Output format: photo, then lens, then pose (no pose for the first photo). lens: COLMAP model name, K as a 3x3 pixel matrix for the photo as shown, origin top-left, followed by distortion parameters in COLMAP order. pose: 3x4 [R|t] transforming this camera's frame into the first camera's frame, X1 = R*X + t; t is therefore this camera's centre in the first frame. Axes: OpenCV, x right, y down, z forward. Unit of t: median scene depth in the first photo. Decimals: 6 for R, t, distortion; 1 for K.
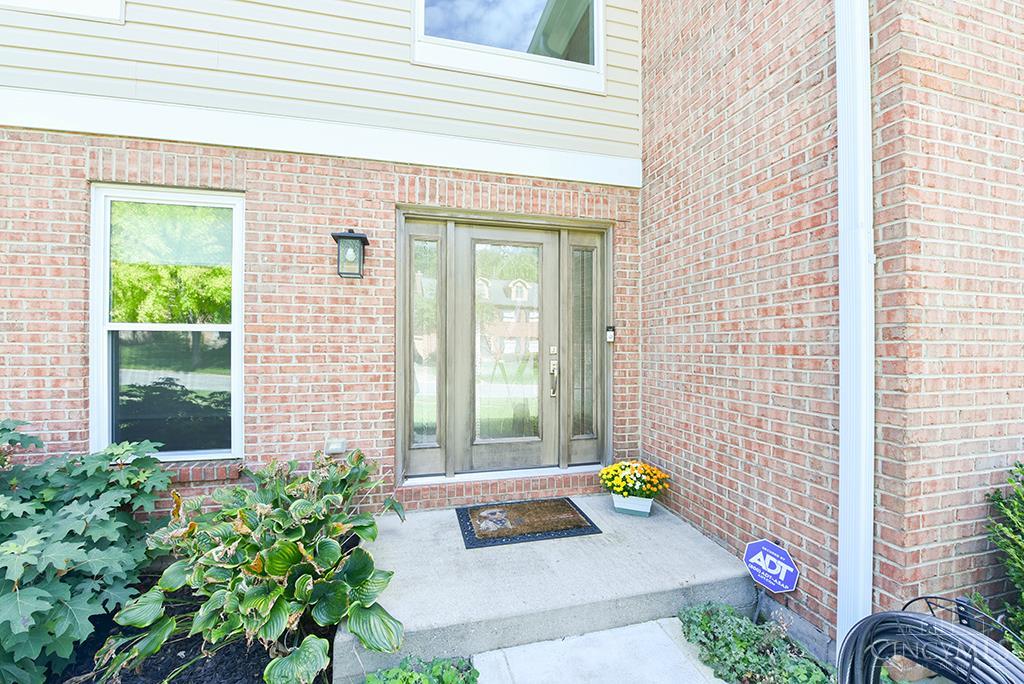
lens RADIAL K [[411.3, 0, 512.4], [0, 411.3, 345.0], [0, 0, 1]] dist [-0.013675, -0.002293]
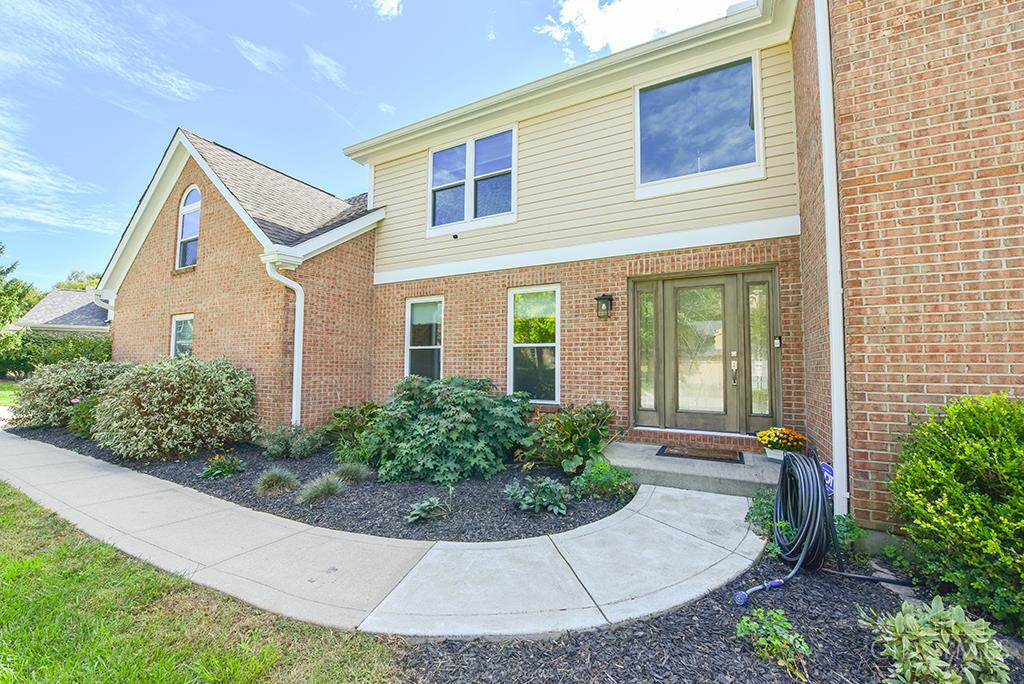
lens RADIAL K [[411.3, 0, 512.8], [0, 411.3, 342.1], [0, 0, 1]] dist [-0.013675, -0.002293]
pose [[0.750161, -0.037402, -0.660196, 0.573695], [-0.006481, 0.997935, -0.063901, 0.083144], [0.661223, 0.052215, 0.748370, -0.771262]]
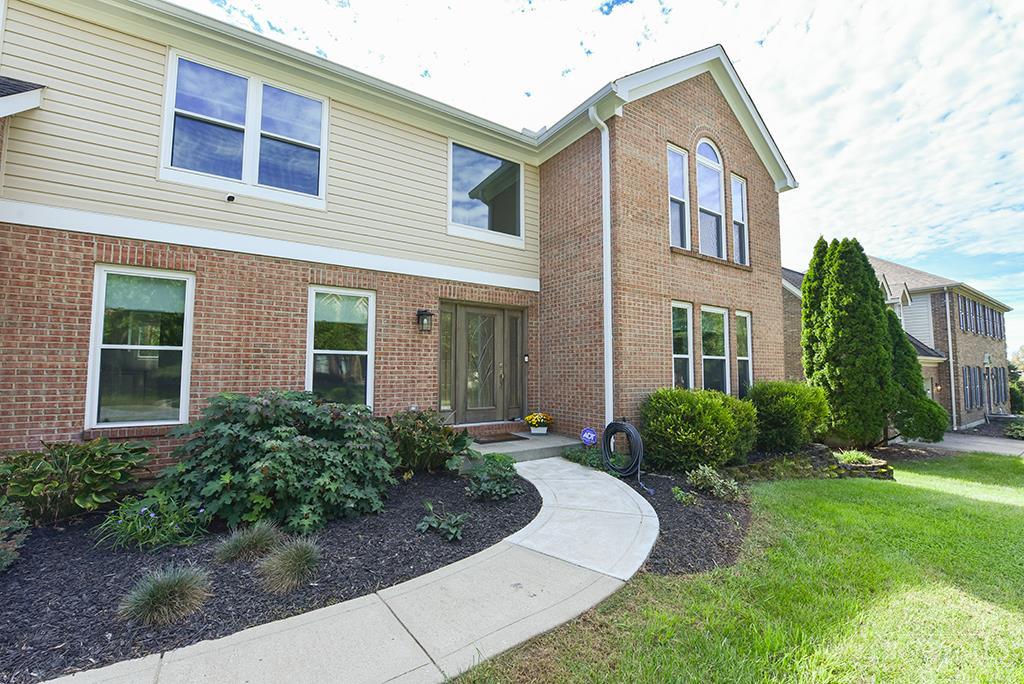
lens RADIAL K [[411.3, 0, 516.3], [0, 411.3, 343.7], [0, 0, 1]] dist [-0.013675, -0.002293]
pose [[0.941728, 0.021914, 0.335660, -0.644989], [0.000757, 0.997735, -0.067263, 0.052198], [-0.336373, 0.063597, 0.939579, -1.222280]]
